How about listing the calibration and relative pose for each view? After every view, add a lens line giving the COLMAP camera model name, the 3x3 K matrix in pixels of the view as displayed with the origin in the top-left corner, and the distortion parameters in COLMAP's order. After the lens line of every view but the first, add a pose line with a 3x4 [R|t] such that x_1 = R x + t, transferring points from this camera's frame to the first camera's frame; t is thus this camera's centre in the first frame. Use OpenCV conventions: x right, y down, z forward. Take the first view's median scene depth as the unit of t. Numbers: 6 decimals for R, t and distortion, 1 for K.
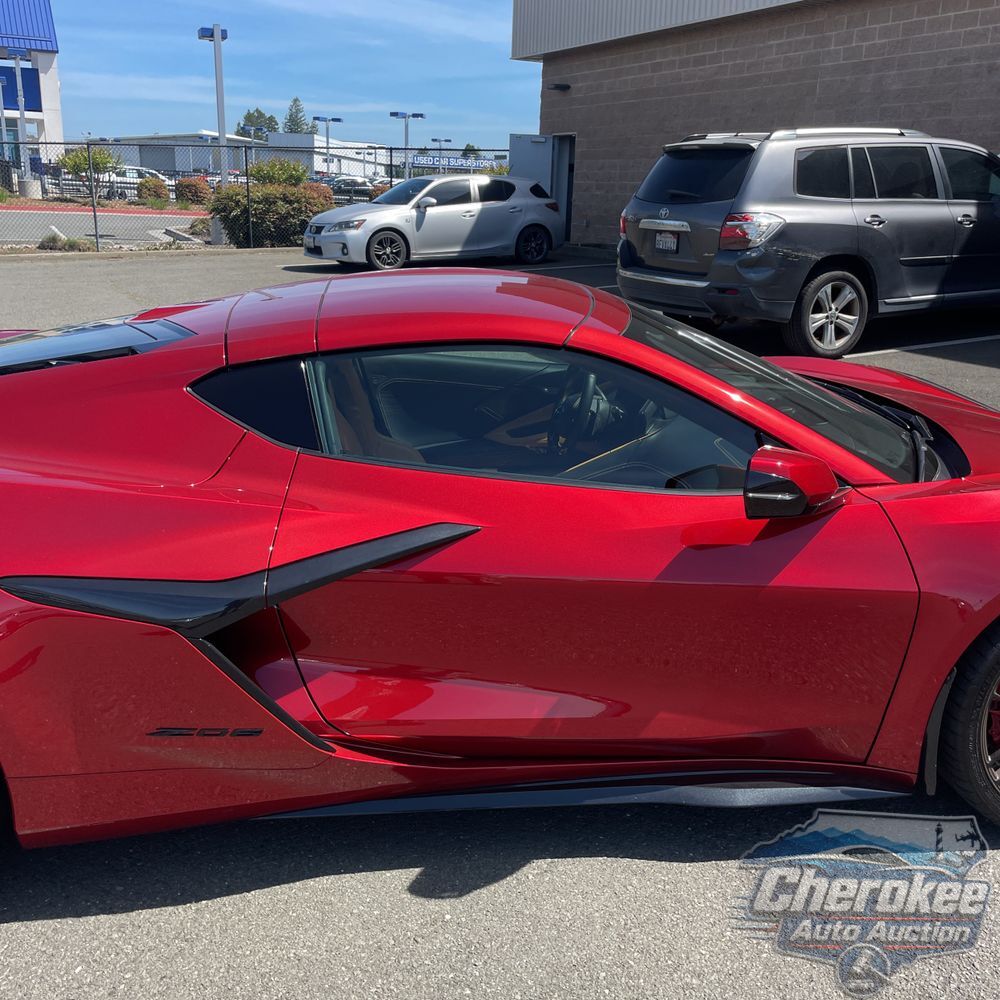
lens RADIAL K [[1005.6, 0, 514.7], [0, 1005.6, 508.3], [0, 0, 1]] dist [0.075949, -0.104249]
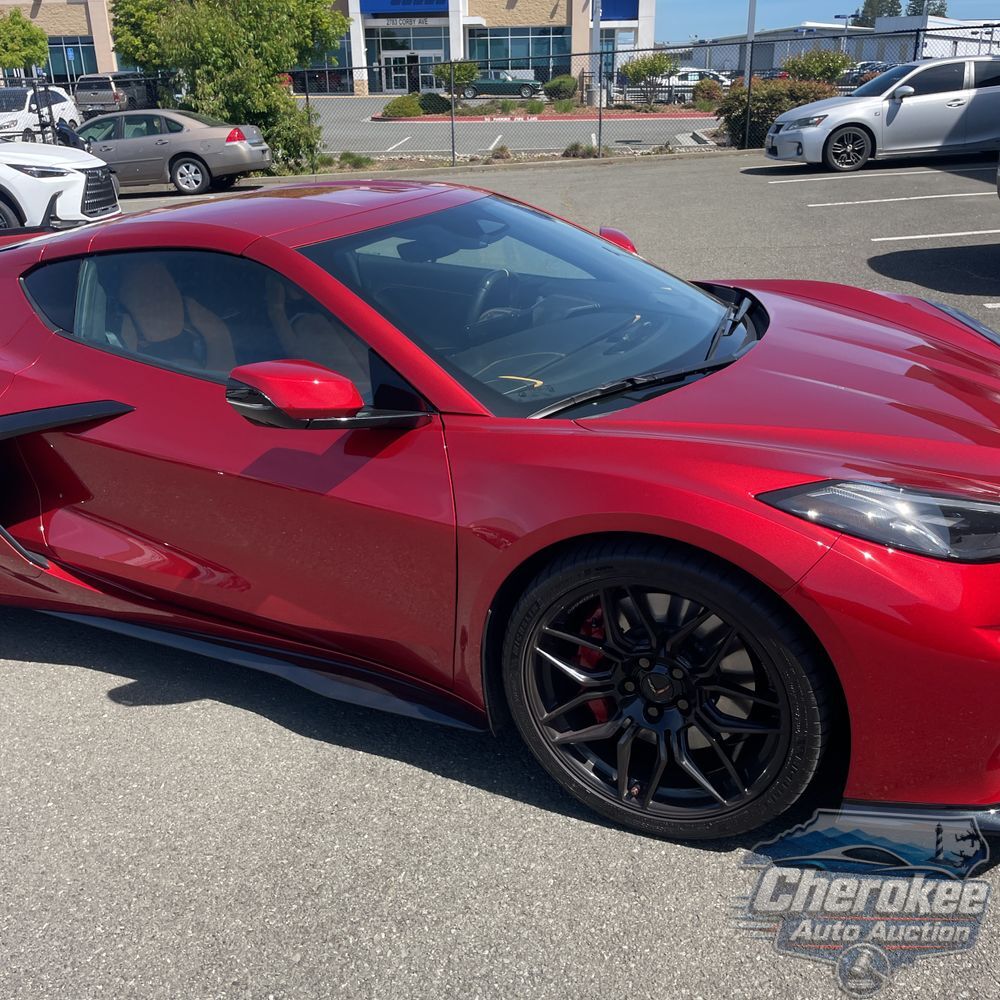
lens RADIAL K [[1005.6, 0, 514.7], [0, 1005.6, 508.3], [0, 0, 1]] dist [0.075949, -0.104249]
pose [[0.846995, 0.156597, -0.508013, 0.139869], [-0.109709, 0.986548, 0.121192, -0.008781], [0.520158, -0.046915, 0.852781, 0.028858]]
